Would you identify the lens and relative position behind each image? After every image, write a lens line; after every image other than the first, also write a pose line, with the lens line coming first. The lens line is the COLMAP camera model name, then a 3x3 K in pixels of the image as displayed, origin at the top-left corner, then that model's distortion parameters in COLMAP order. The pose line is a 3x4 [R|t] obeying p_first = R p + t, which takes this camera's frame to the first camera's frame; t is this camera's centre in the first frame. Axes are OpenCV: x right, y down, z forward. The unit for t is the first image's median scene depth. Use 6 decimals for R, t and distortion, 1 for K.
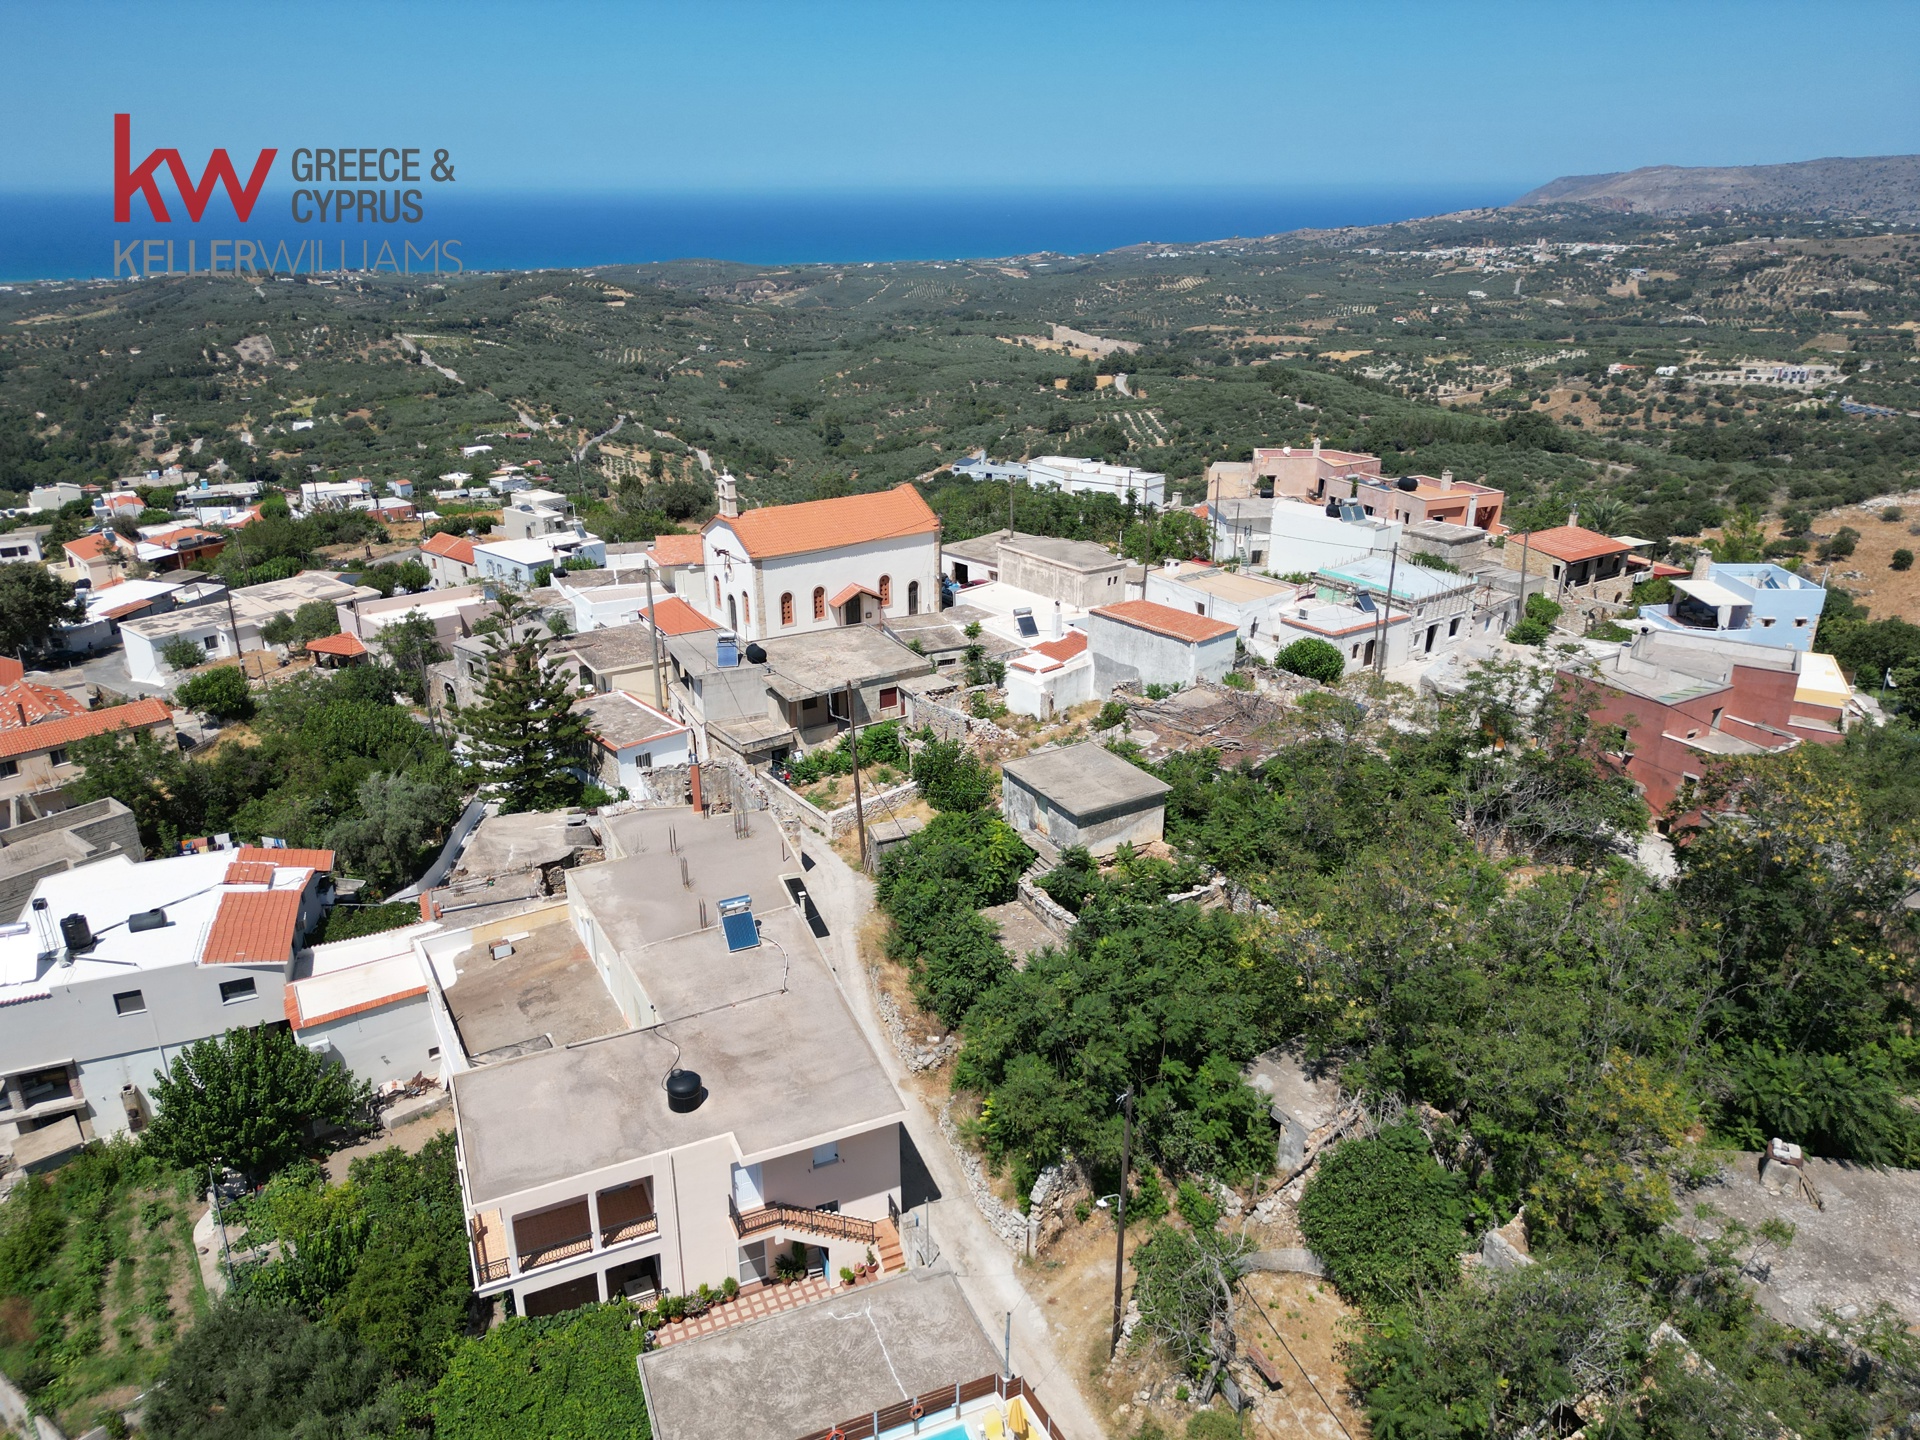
lens RADIAL K [[1353.1, 0, 950.6], [0, 1353.1, 709.3], [0, 0, 1]] dist [0.070795, -0.068665]
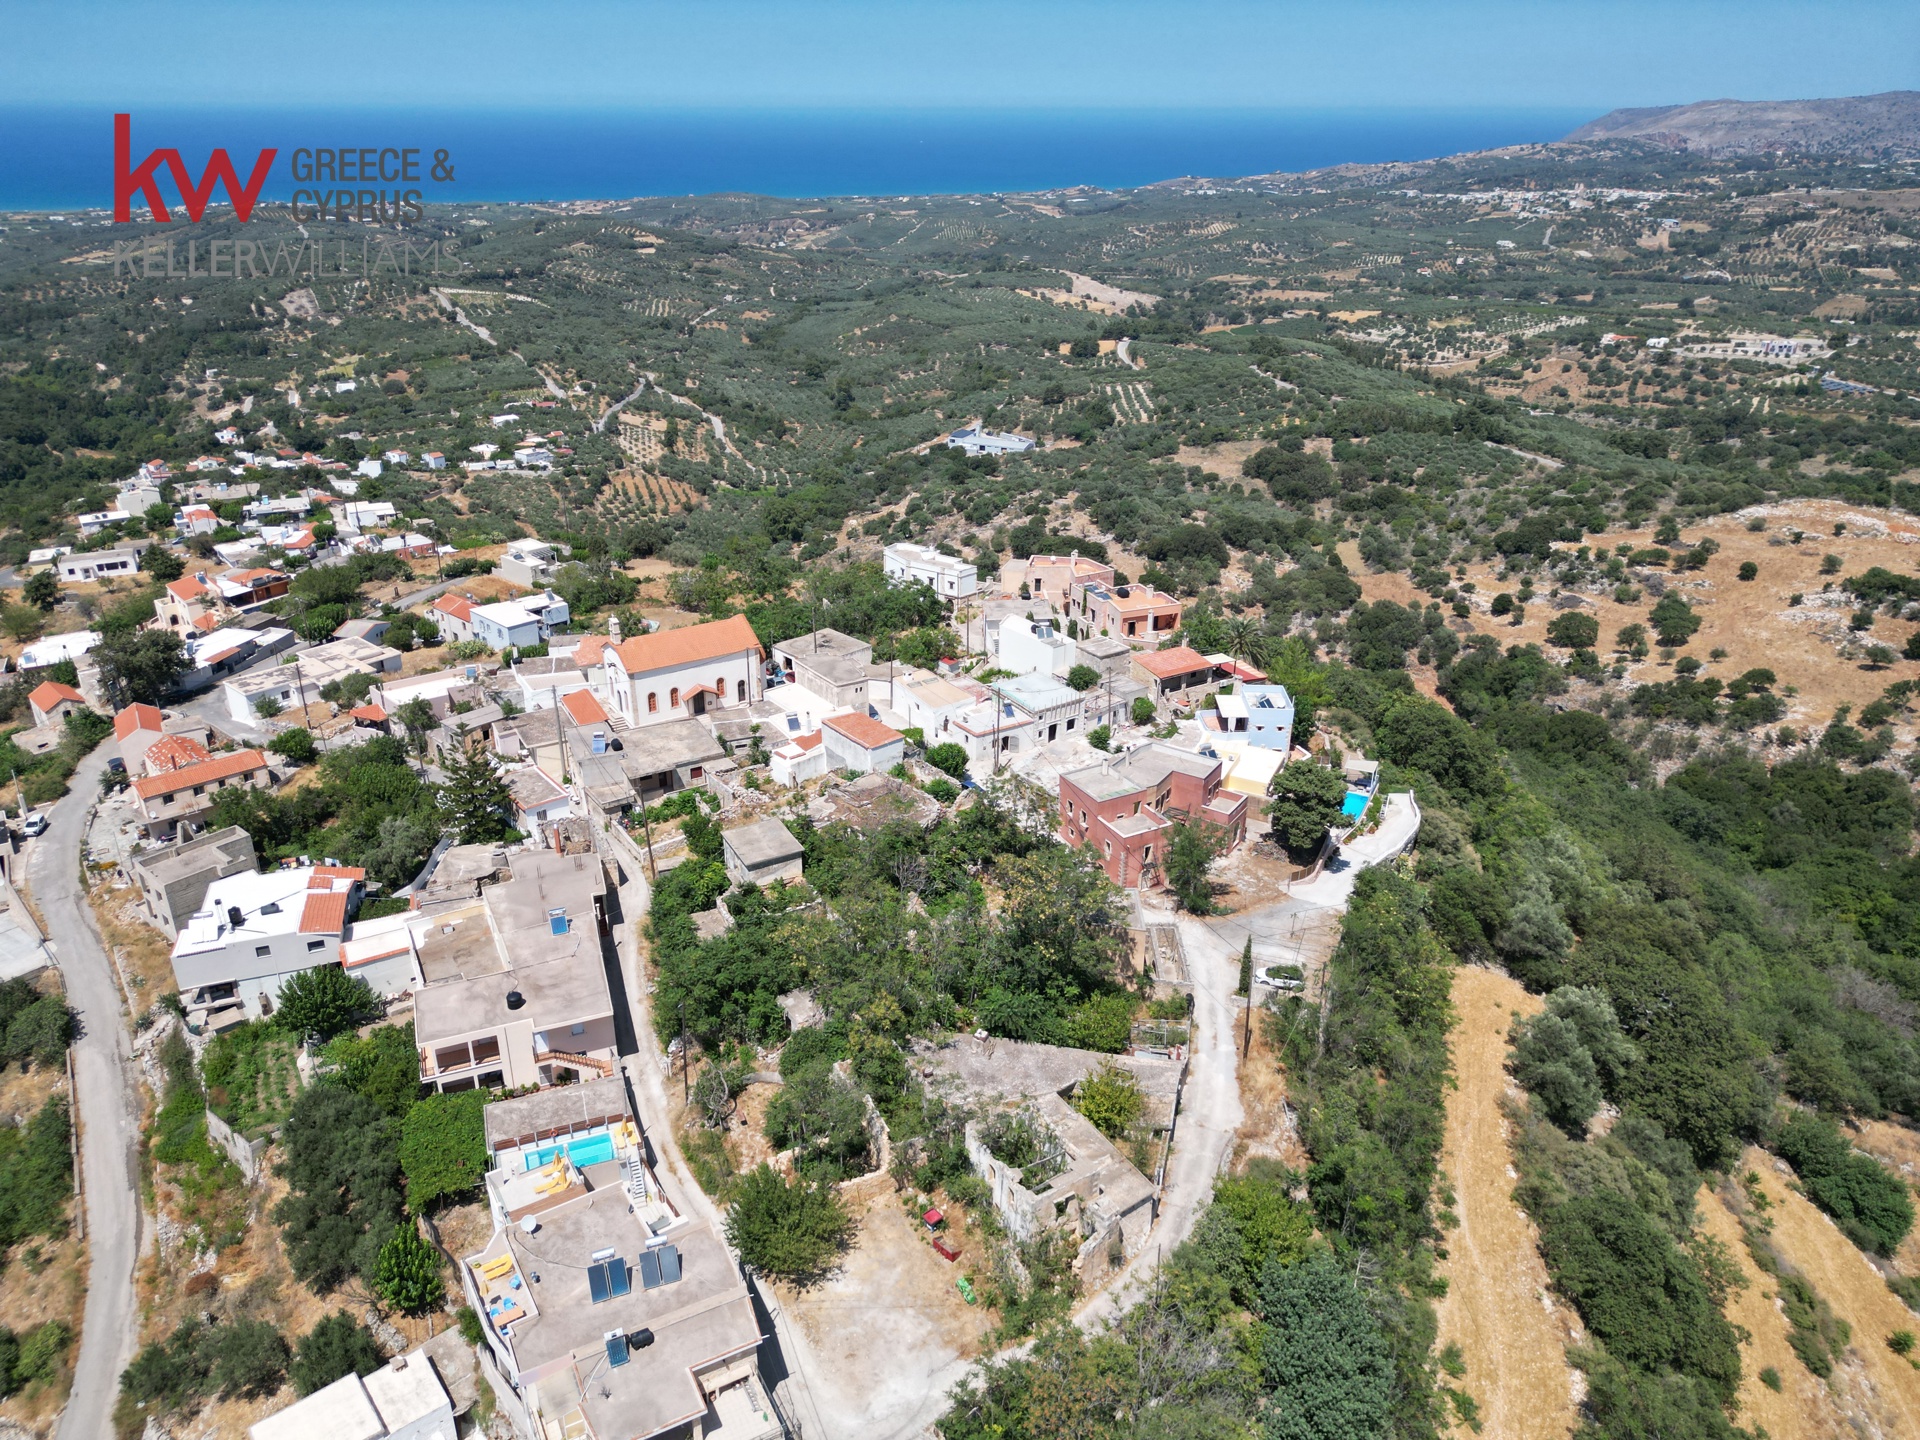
lens RADIAL K [[1353.1, 0, 950.6], [0, 1353.1, 709.3], [0, 0, 1]] dist [0.070795, -0.068665]
pose [[0.999489, 0.019009, -0.025704, 0.033099], [-0.017716, 0.998611, 0.049625, -0.018842], [0.026612, -0.049145, 0.998437, -0.070053]]
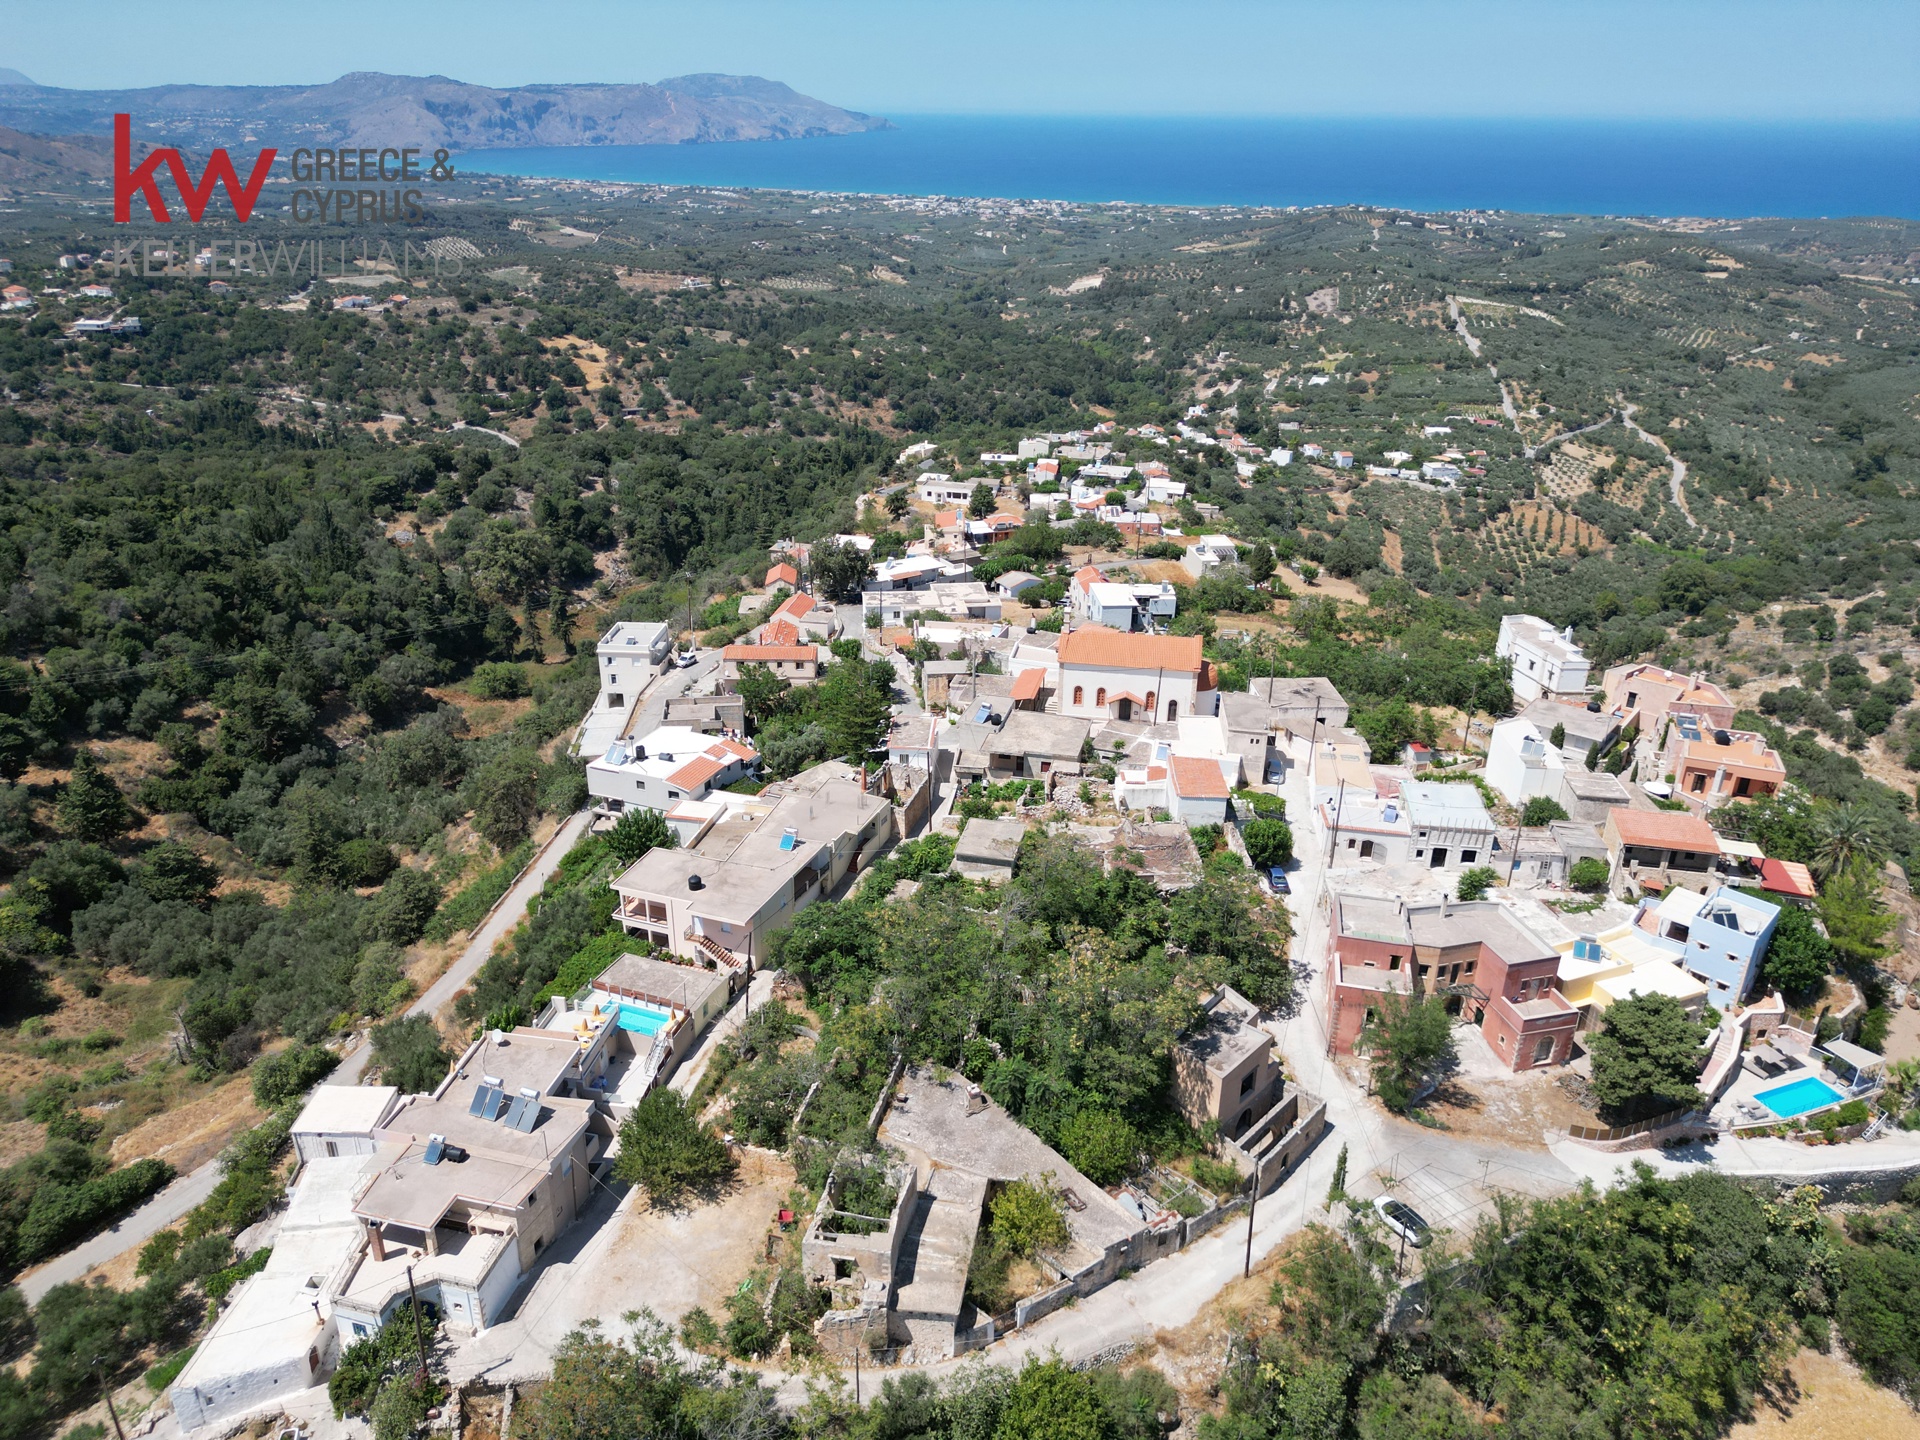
lens RADIAL K [[1346.2, 0, 951.7], [0, 1346.2, 719.7], [0, 0, 1]] dist [0.065559, -0.066269]
pose [[0.723620, 0.297359, -0.622857, 0.096229], [-0.262807, 0.953160, 0.149727, -0.030706], [0.638206, 0.055346, 0.767874, -0.039604]]
